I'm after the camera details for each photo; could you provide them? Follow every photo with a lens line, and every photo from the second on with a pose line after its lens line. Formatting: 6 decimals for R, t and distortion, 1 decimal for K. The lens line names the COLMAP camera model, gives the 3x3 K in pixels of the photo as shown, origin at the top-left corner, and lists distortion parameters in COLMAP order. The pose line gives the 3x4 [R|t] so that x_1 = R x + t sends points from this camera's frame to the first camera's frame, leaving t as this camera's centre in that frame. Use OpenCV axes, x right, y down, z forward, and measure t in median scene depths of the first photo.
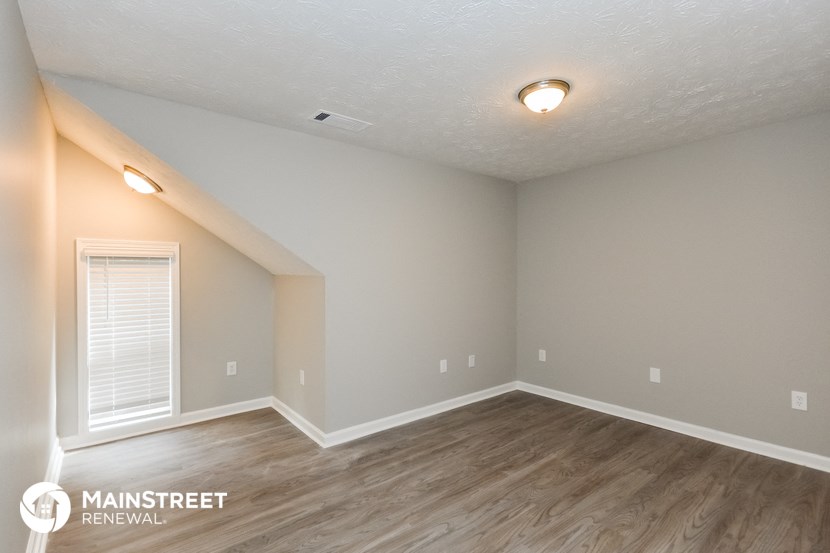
lens RADIAL K [[377.2, 0, 418.2], [0, 377.2, 271.1], [0, 0, 1]] dist [-0.000153, -0.000368]
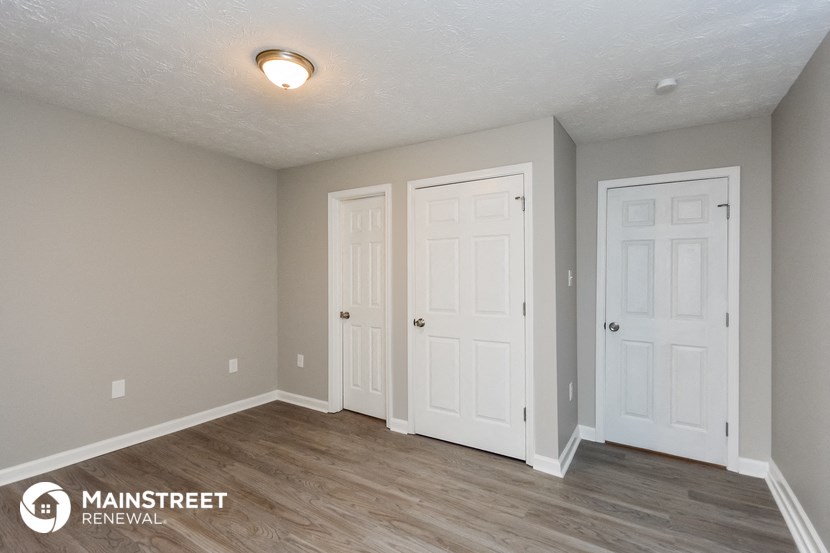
lens RADIAL K [[377.2, 0, 418.2], [0, 377.2, 271.1], [0, 0, 1]] dist [-0.000153, -0.000368]
pose [[-0.304448, 0.011290, 0.952462, -0.580365], [-0.023376, 0.999540, -0.019320, 0.016504], [-0.952242, -0.028146, -0.304044, 0.934042]]
